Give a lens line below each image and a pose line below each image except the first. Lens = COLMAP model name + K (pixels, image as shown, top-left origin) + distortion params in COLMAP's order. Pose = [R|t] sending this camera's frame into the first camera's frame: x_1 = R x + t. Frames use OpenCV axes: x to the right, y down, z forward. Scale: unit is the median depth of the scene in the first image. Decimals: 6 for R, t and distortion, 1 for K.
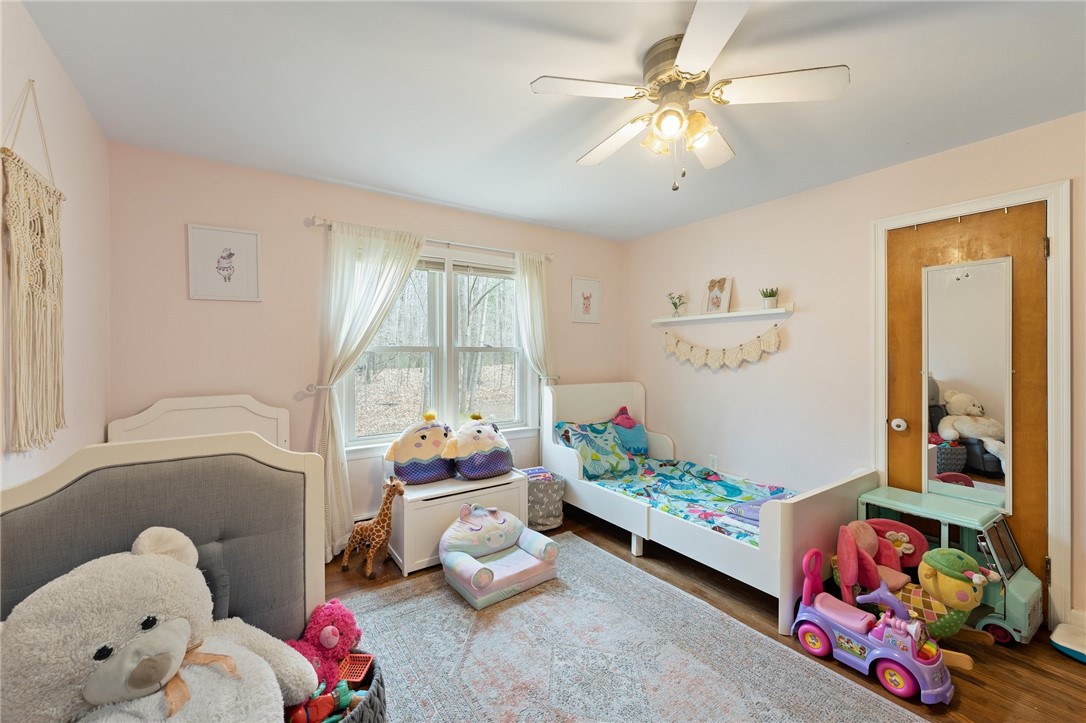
lens RADIAL K [[437.6, 0, 543.0], [0, 437.6, 361.5], [0, 0, 1]] dist [0.000717, -0.000003]
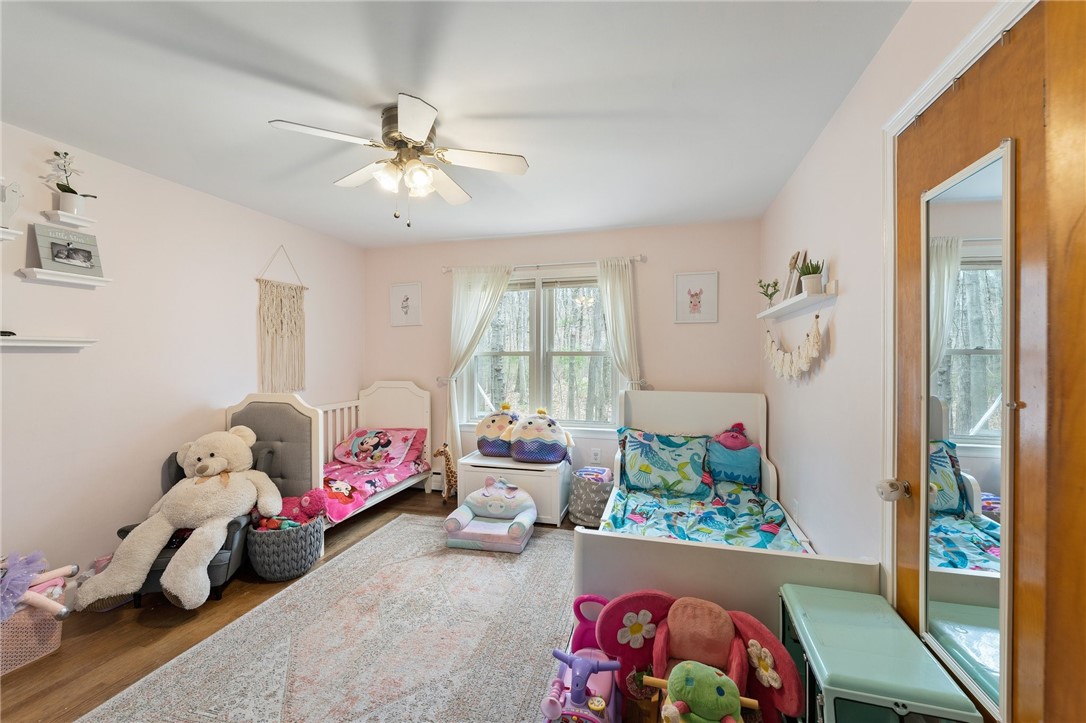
lens RADIAL K [[447.3, 0, 543.0], [0, 447.3, 361.5], [0, 0, 1]] dist [-0.000712, -0.000018]
pose [[0.636180, 0.012730, -0.771436, 0.775061], [-0.015687, 0.999871, 0.003563, -0.011039], [0.771382, 0.009835, 0.636297, 0.240495]]
